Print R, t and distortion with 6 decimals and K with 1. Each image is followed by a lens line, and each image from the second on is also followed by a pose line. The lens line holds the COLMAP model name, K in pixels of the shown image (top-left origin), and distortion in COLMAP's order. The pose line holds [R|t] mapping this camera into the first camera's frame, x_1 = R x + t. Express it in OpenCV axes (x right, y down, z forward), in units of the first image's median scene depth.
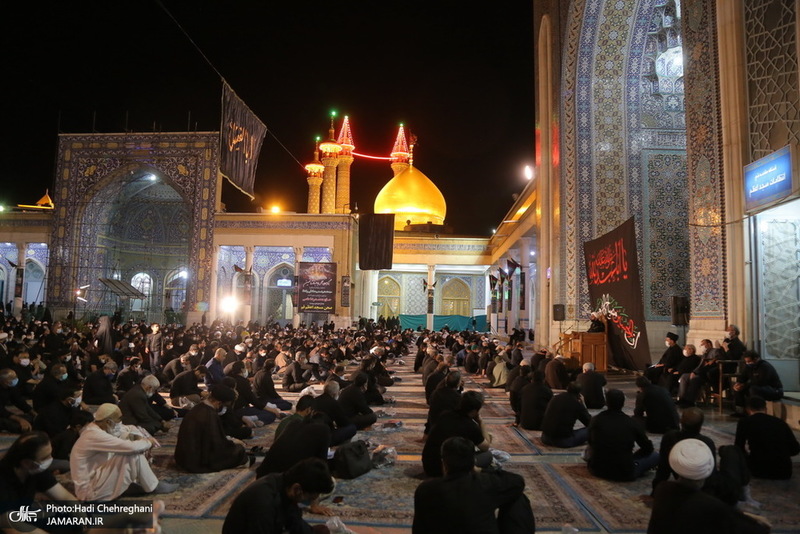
lens RADIAL K [[541.8, 0, 400.2], [0, 541.8, 265.4], [0, 0, 1]] dist [-0.076577, 0.027079]
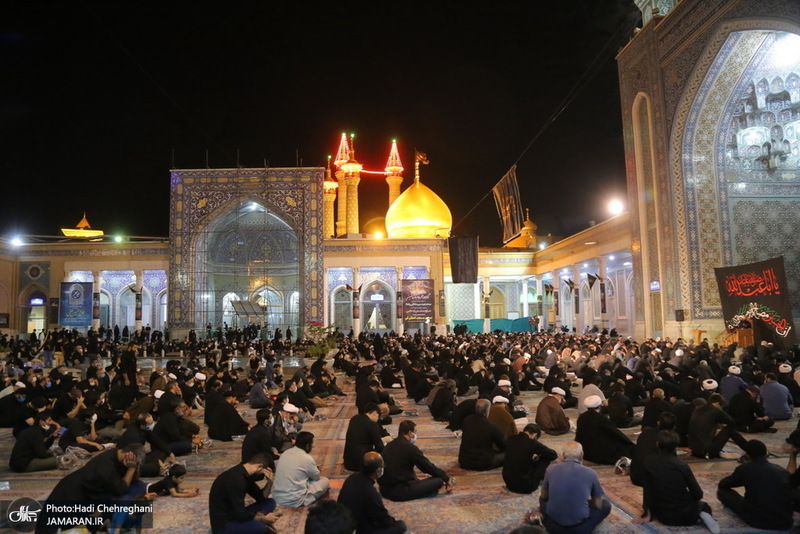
lens RADIAL K [[541.8, 0, 399.7], [0, 541.8, 269.4], [0, 0, 1]] dist [-0.076577, 0.027079]
pose [[0.993818, -0.031615, 0.106421, -0.306549], [0.031392, 0.999500, 0.003772, -0.032222], [-0.106487, -0.000408, 0.994314, -0.161803]]
